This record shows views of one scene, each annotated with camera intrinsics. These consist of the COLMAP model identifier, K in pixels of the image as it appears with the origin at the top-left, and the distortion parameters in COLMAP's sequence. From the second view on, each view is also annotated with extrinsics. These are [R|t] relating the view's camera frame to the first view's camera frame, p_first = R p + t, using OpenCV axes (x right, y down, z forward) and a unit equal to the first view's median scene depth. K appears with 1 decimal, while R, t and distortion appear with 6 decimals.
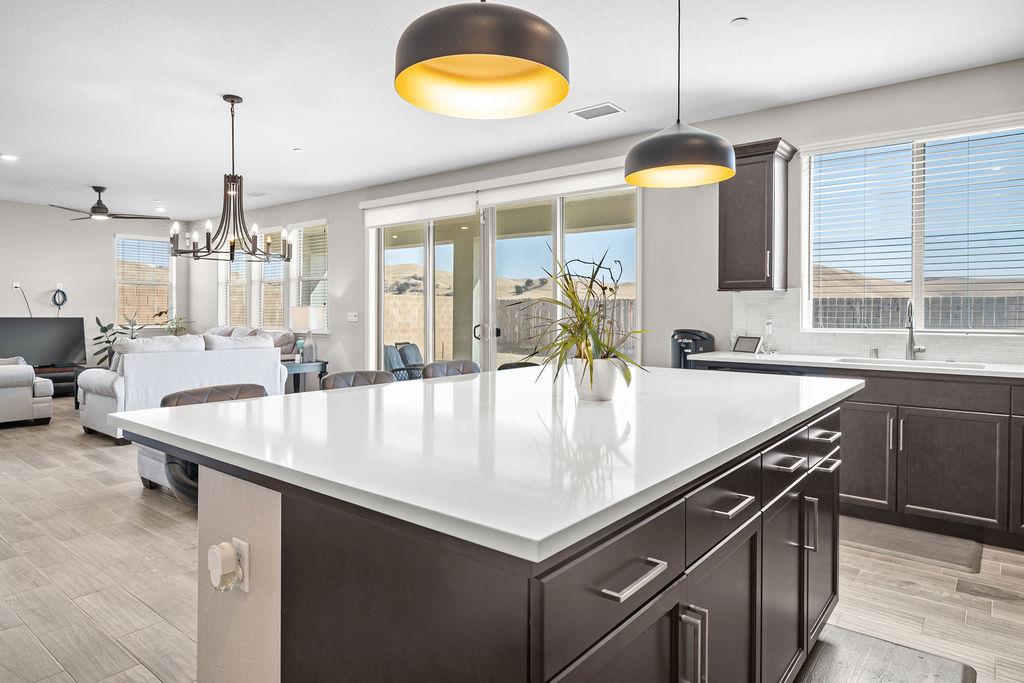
lens RADIAL K [[621.3, 0, 510.4], [0, 621.3, 314.8], [0, 0, 1]] dist [0.002538, 0.000533]
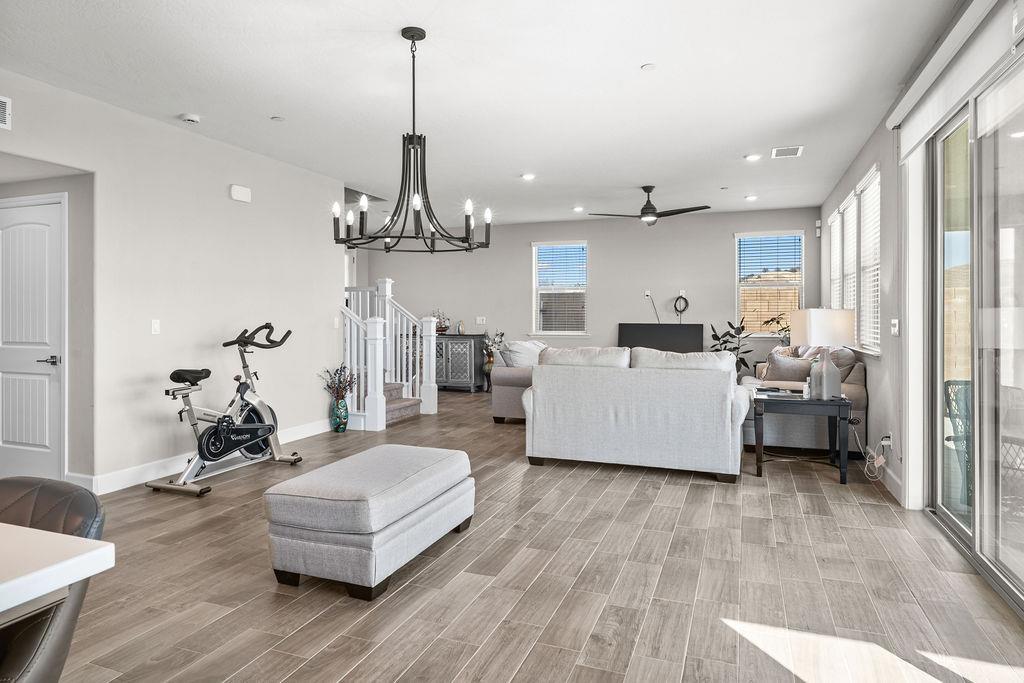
lens RADIAL K [[621.3, 0, 510.4], [0, 621.3, 314.8], [0, 0, 1]] dist [0.002538, 0.000533]
pose [[0.310315, -0.007031, -0.950608, 0.173524], [-0.002990, 0.999960, -0.008373, -0.001516], [0.950629, 0.005441, 0.310281, 0.510076]]
